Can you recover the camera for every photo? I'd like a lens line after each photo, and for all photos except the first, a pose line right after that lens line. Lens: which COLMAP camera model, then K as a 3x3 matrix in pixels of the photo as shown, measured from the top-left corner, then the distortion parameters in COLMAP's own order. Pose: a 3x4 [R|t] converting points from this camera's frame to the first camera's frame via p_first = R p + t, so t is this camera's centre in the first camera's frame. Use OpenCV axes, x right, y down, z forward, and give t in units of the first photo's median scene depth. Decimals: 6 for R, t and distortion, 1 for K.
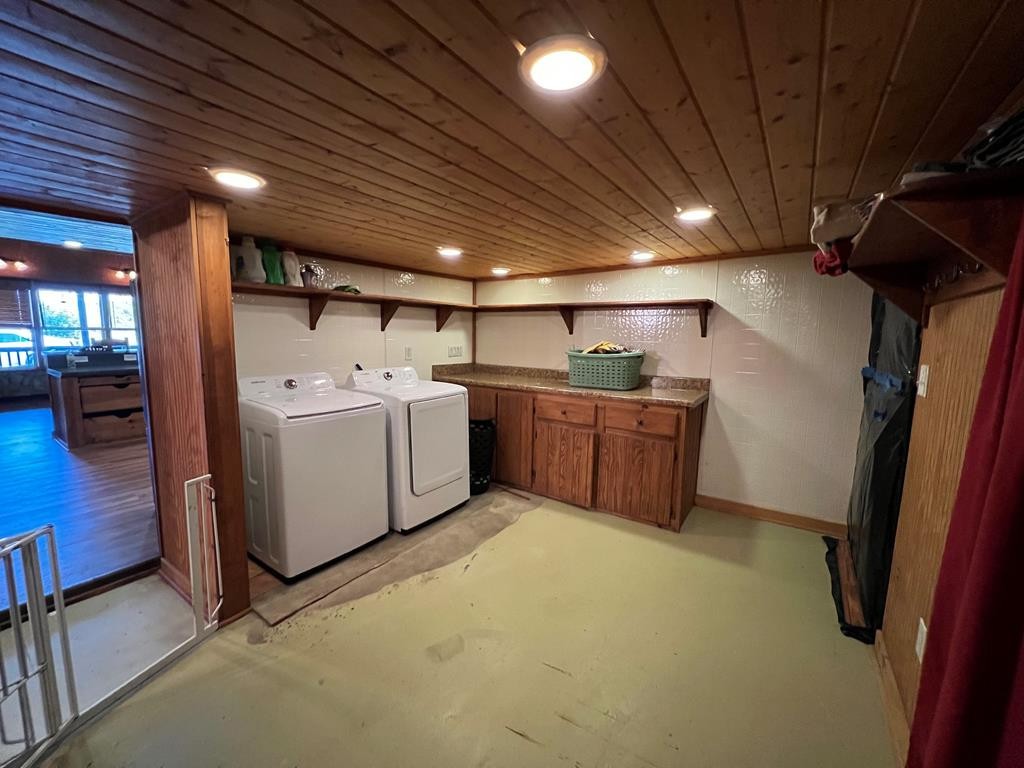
lens RADIAL K [[410.6, 0, 512.0], [0, 410.6, 384.0], [0, 0, 1]] dist [0.000962, -0.000005]
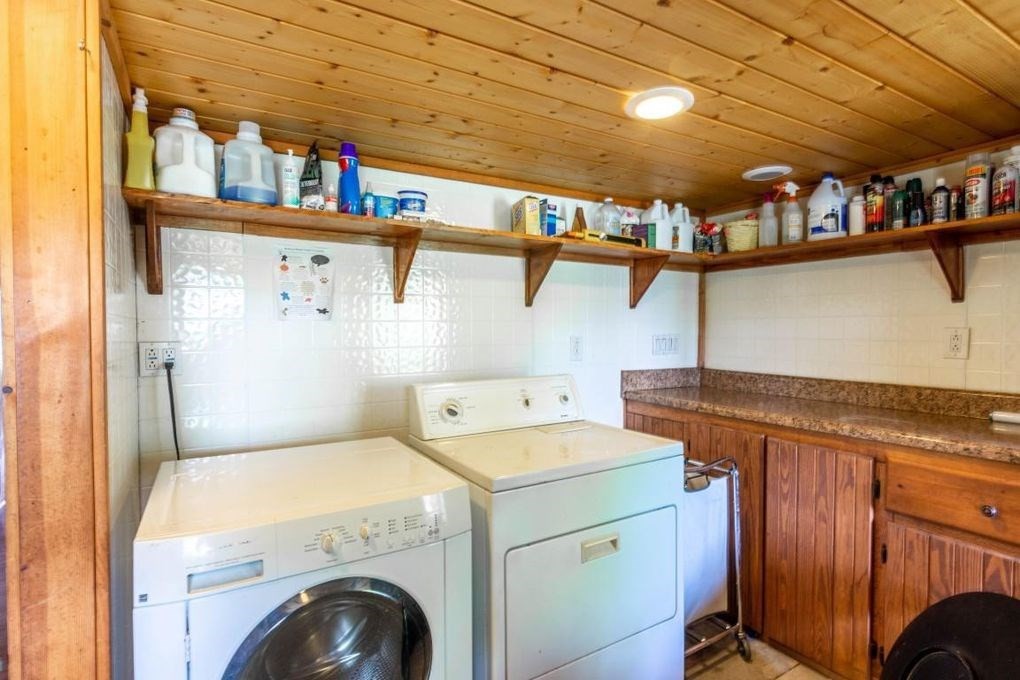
lens RADIAL K [[494.1, 0, 510.0], [0, 494.1, 340.0], [0, 0, 1]] dist [-0.013714, -0.000072]
pose [[0.916602, -0.008689, -0.399706, -0.077771], [-0.033902, 0.994474, -0.099362, -0.019090], [0.398360, 0.104627, 0.911242, 0.410592]]
